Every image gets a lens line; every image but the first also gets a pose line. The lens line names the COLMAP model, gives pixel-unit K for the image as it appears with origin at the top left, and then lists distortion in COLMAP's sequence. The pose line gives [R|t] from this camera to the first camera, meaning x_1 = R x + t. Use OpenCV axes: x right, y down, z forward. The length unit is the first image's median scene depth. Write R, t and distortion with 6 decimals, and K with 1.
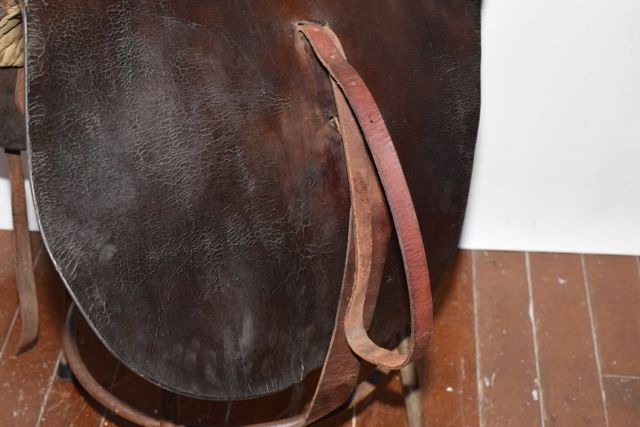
lens RADIAL K [[1449.9, 0, 322.3], [0, 1449.9, 212.4], [0, 0, 1]] dist [0.088204, 0.000000]
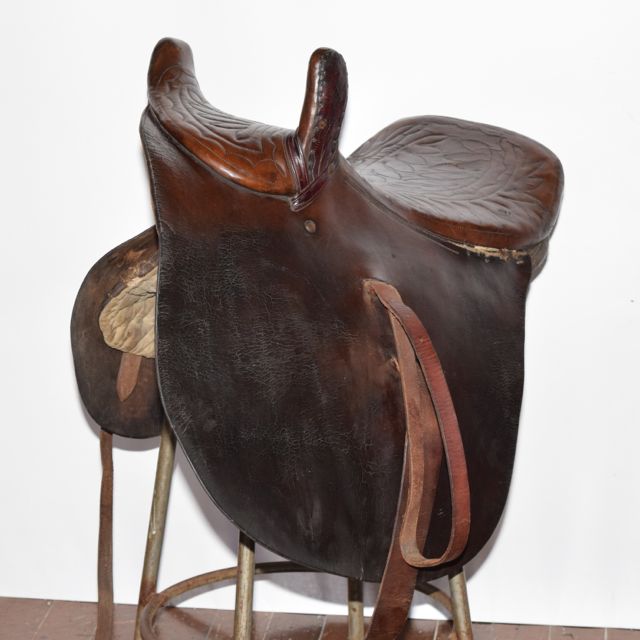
lens RADIAL K [[2499.2, 0, 344.3], [0, 2499.2, 330.2], [0, 0, 1]] dist [0.118399, 0.000000]
pose [[0.998840, 0.017845, -0.044723, 0.059926], [-0.031218, 0.947136, -0.319309, 0.582038], [0.036661, 0.320335, 0.946595, -0.988393]]
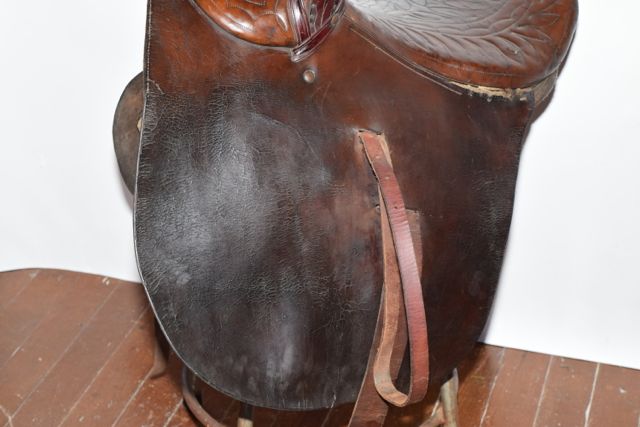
lens RADIAL K [[1449.9, 0, 322.0], [0, 1449.9, 217.4], [0, 0, 1]] dist [0.088204, 0.000000]
pose [[0.975348, 0.114934, -0.188378, 0.203360], [-0.132720, 0.987532, -0.084655, 0.061816], [0.176299, 0.107569, 0.978441, -0.274584]]
